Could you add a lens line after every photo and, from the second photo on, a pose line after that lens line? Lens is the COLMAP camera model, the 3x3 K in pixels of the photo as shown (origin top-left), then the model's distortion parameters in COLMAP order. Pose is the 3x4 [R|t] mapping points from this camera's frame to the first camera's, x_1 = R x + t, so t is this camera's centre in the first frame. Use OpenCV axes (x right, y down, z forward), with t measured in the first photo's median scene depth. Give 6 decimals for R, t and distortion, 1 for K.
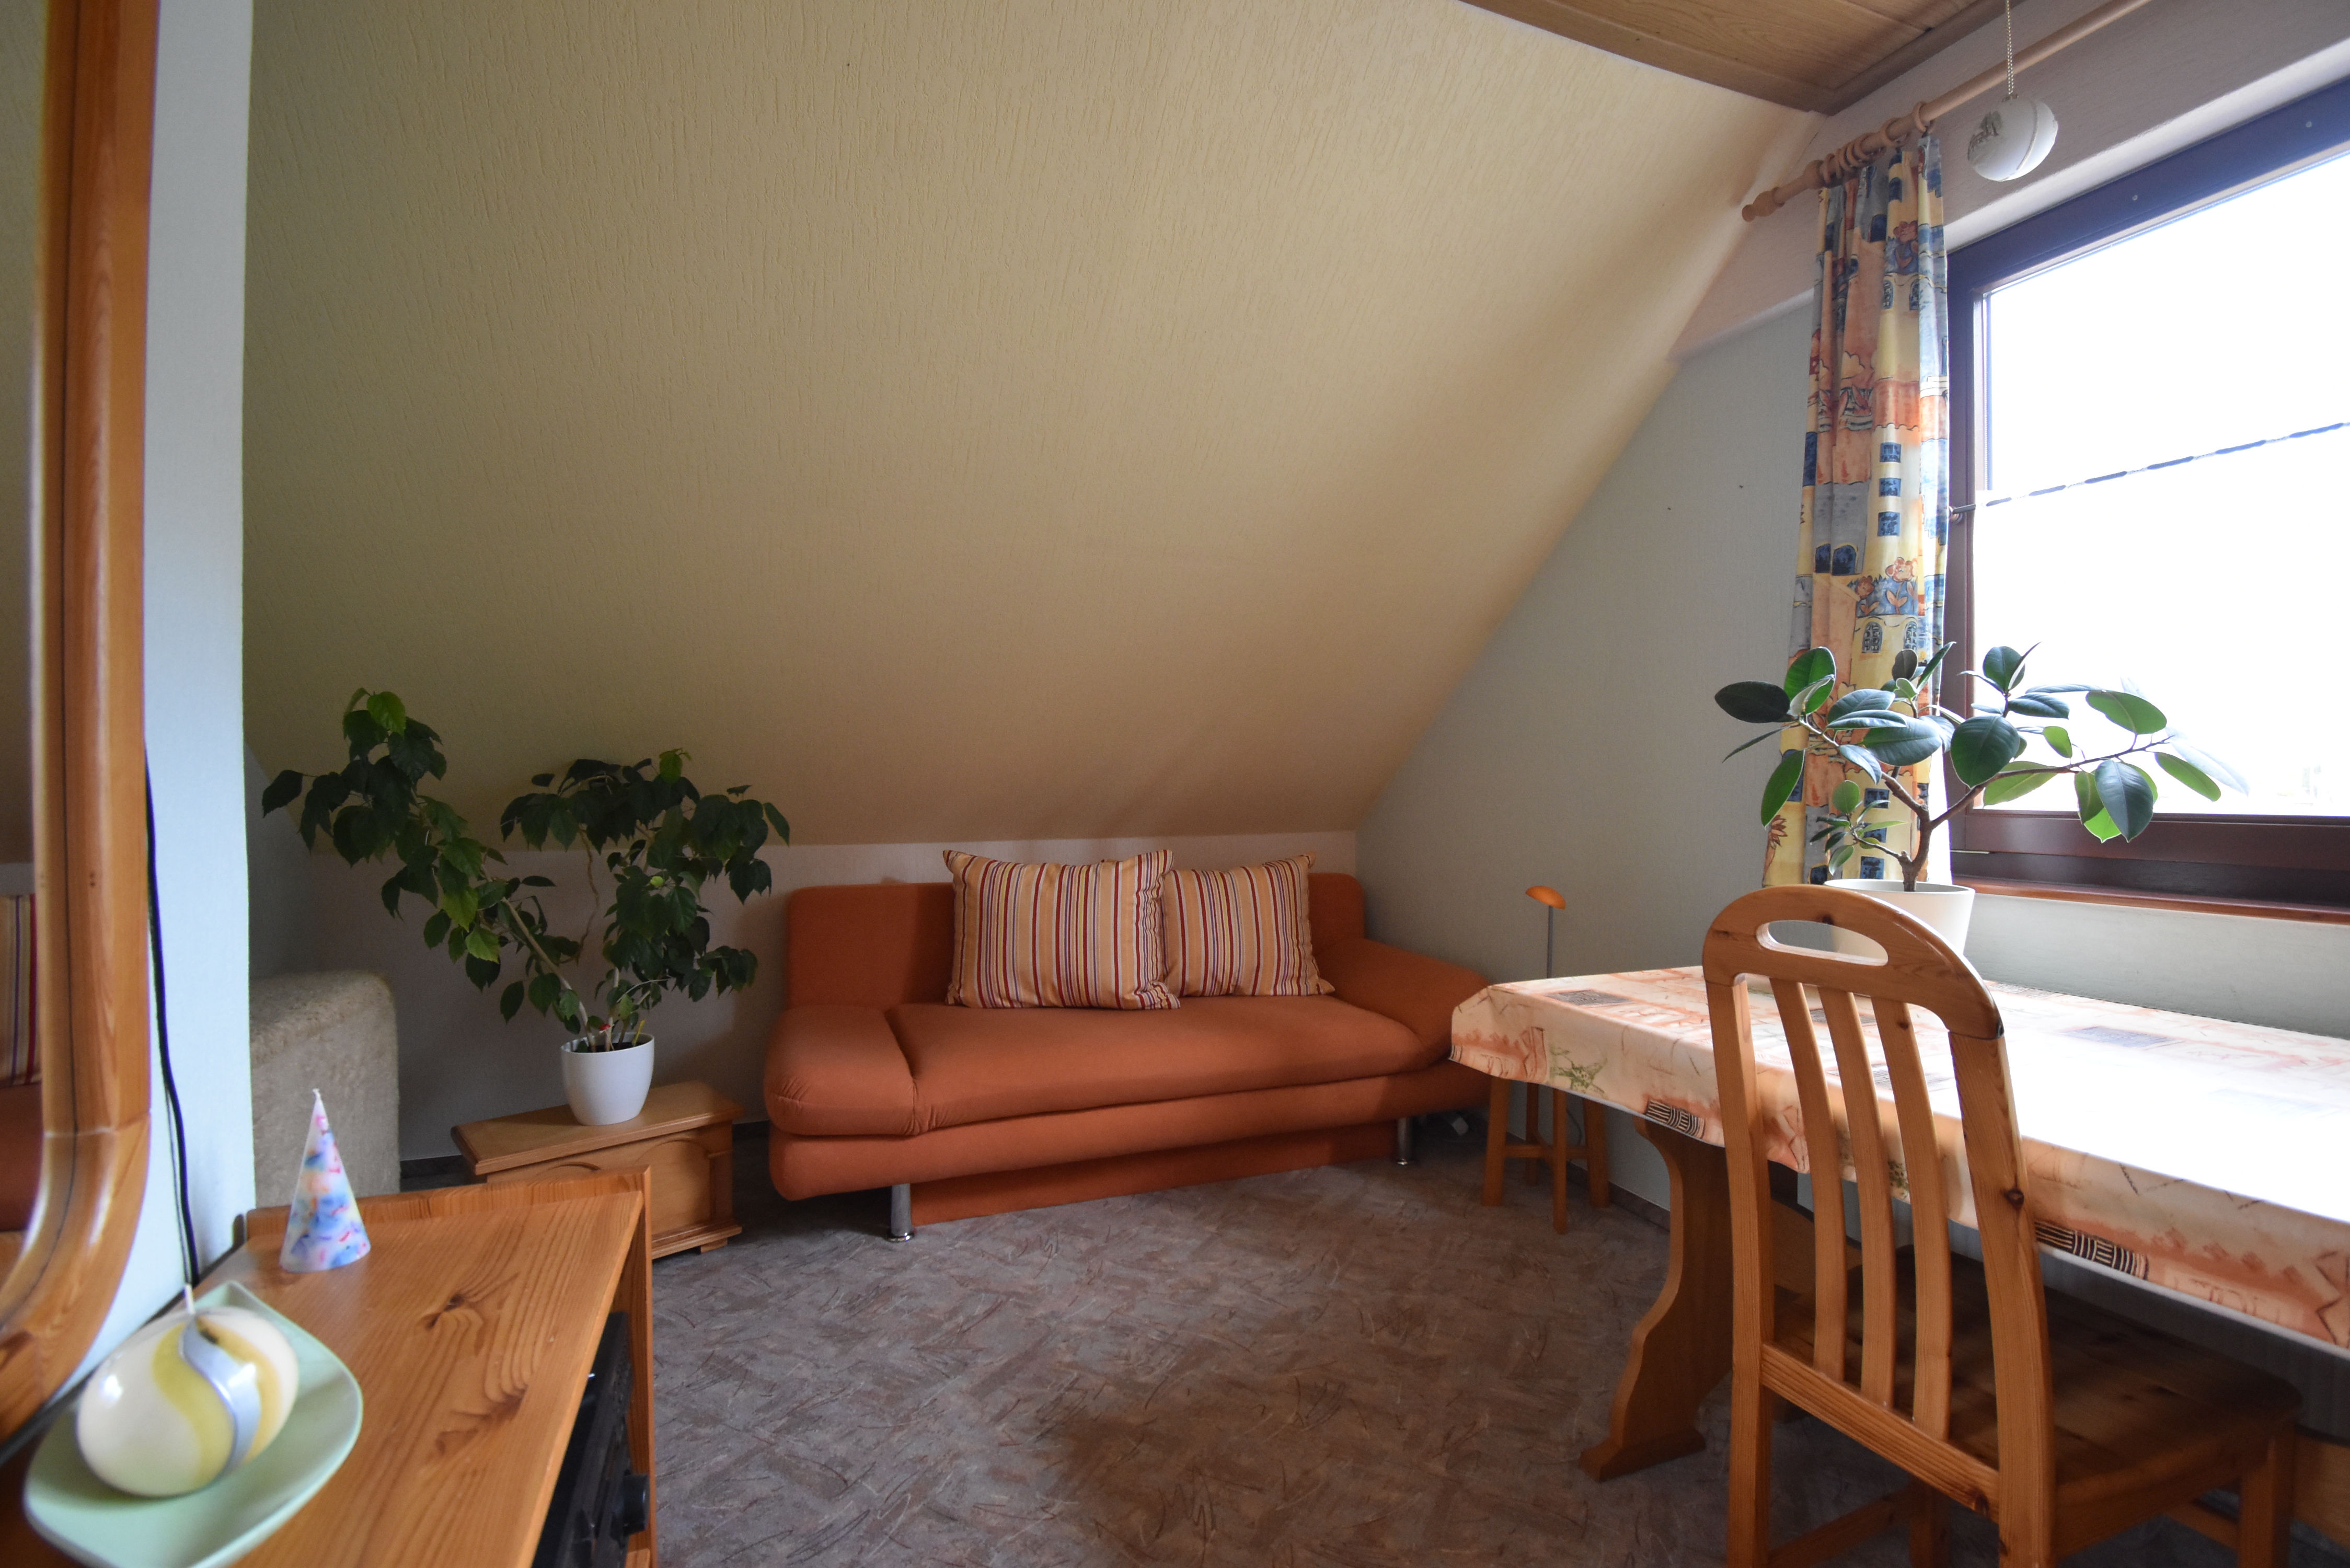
lens RADIAL K [[1040.4, 0, 1187.6], [0, 1040.4, 792.6], [0, 0, 1]] dist [0.023194, -0.026709]
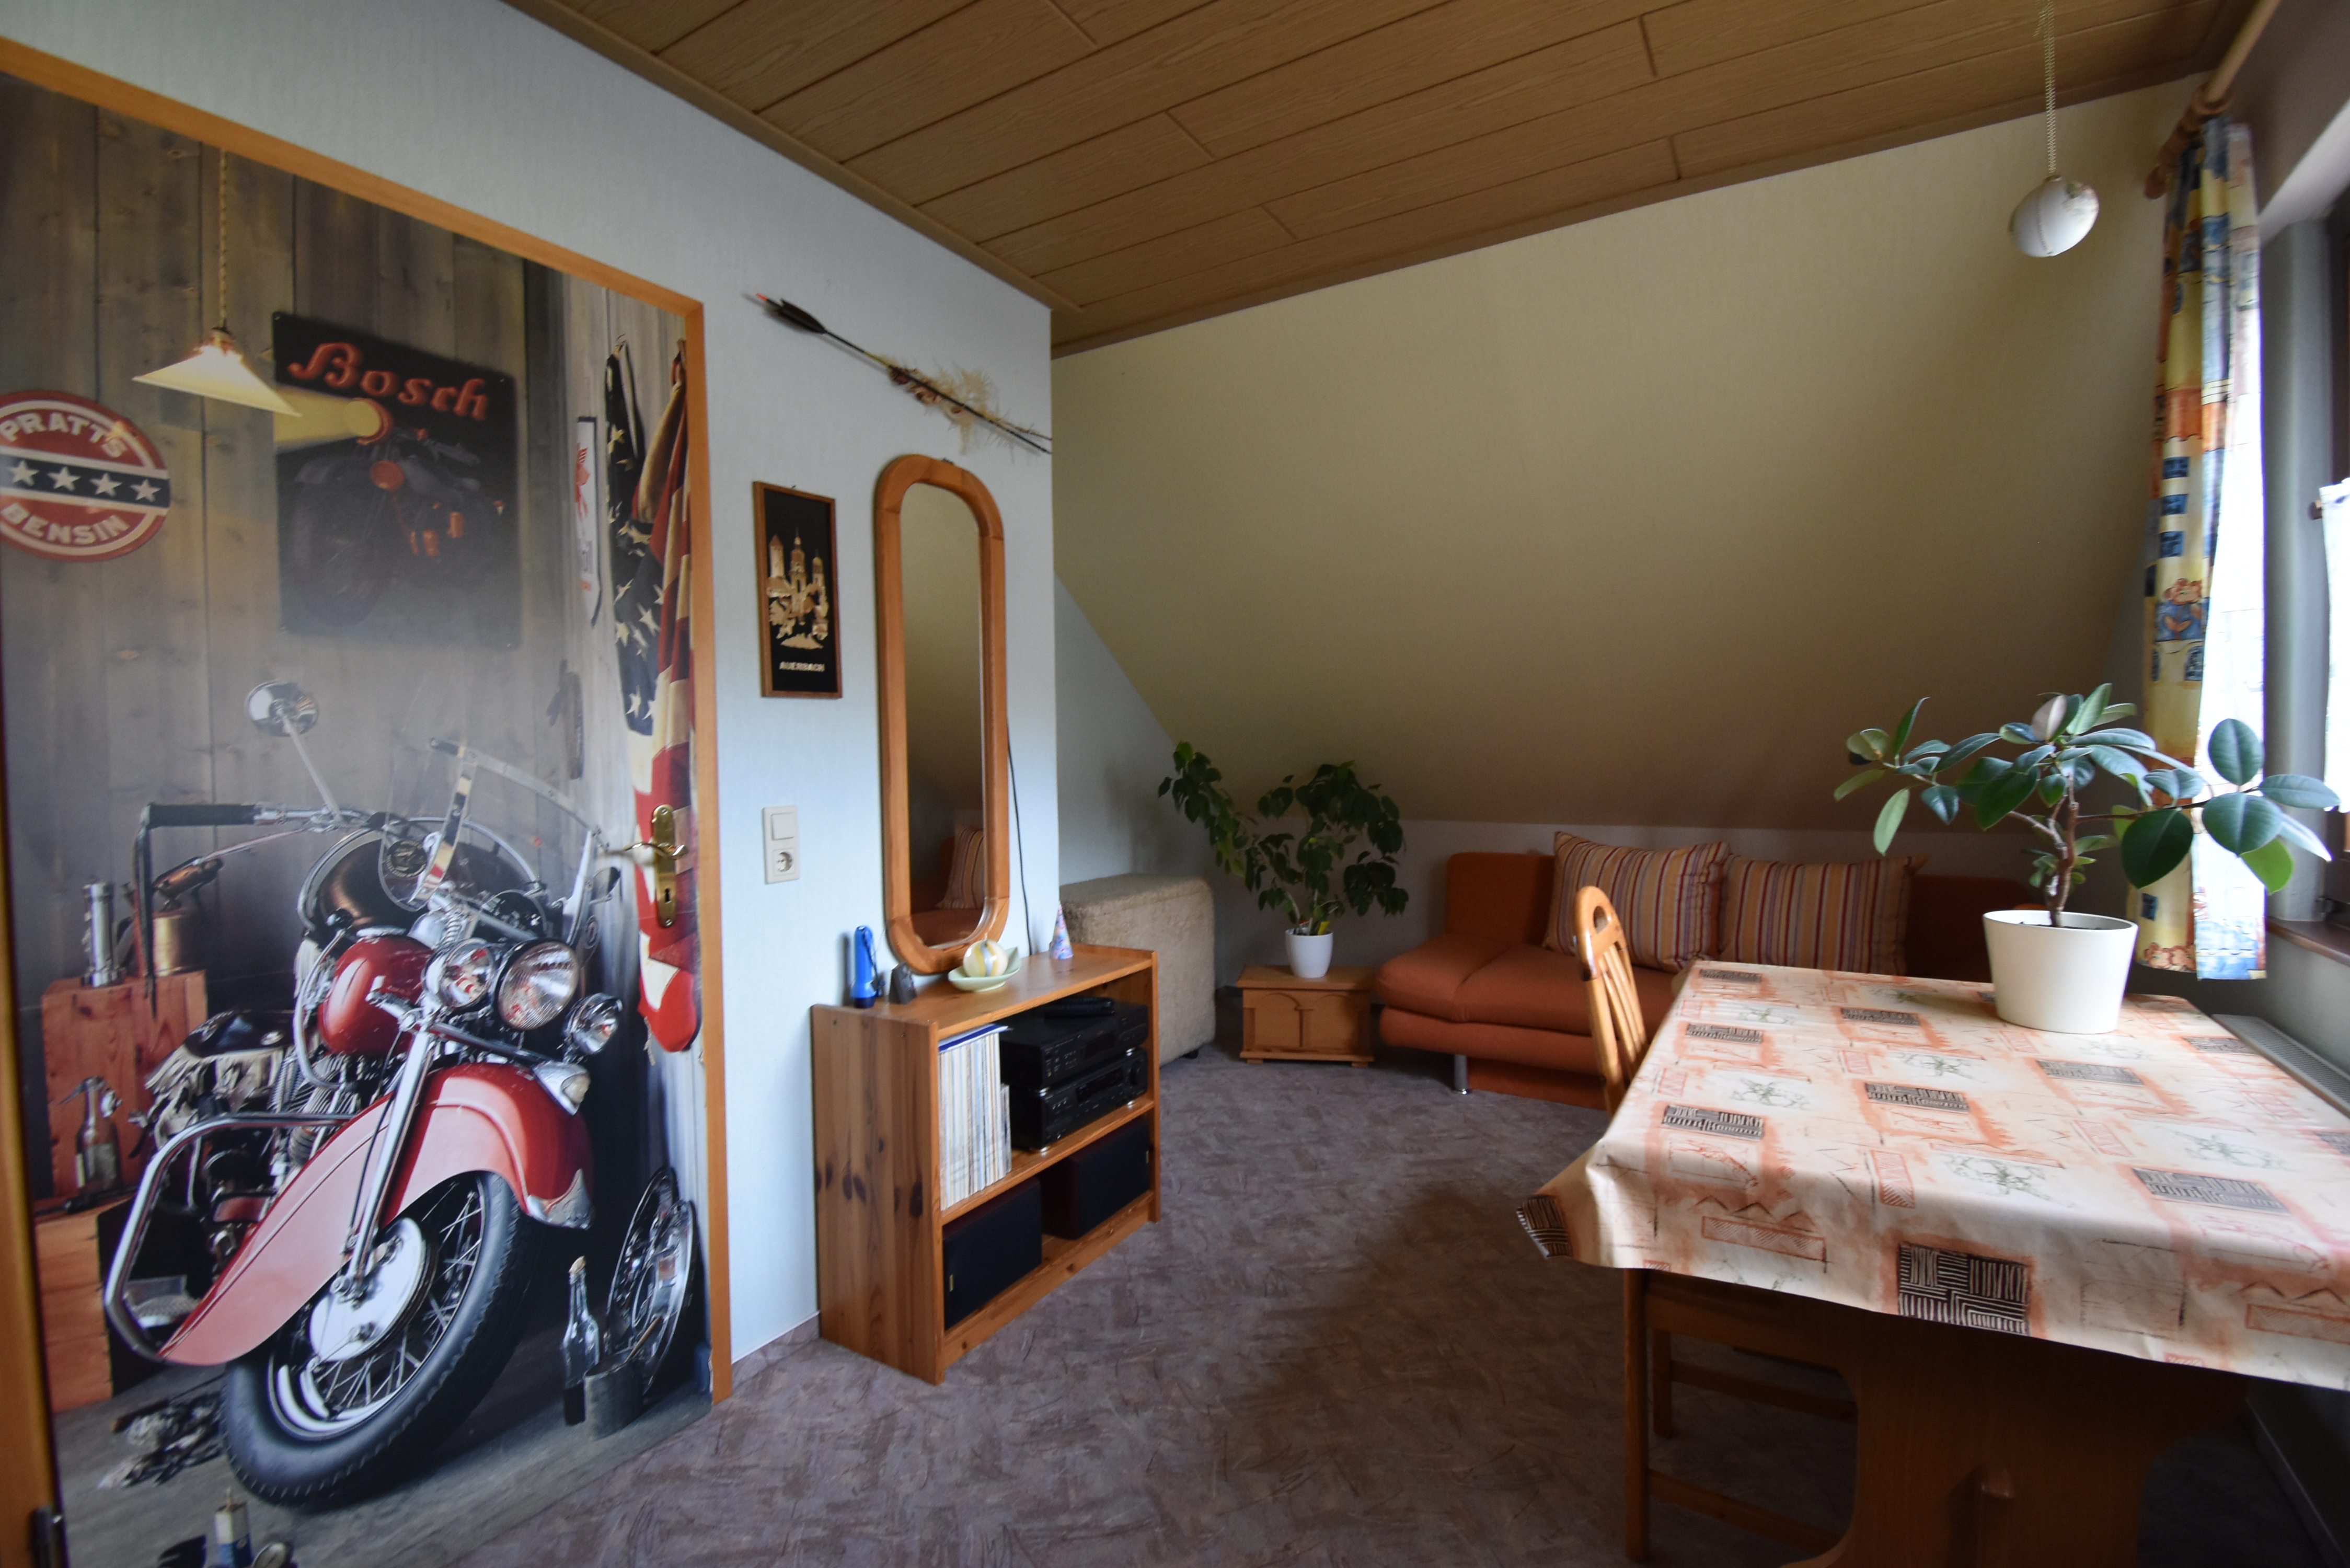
lens RADIAL K [[1040.4, 0, 1187.6], [0, 1040.4, 792.6], [0, 0, 1]] dist [0.023194, -0.026709]
pose [[0.617131, 0.027022, -0.786396, 0.732819], [0.000847, 0.999387, 0.035006, -0.056441], [0.786860, -0.022269, 0.616730, -0.236316]]
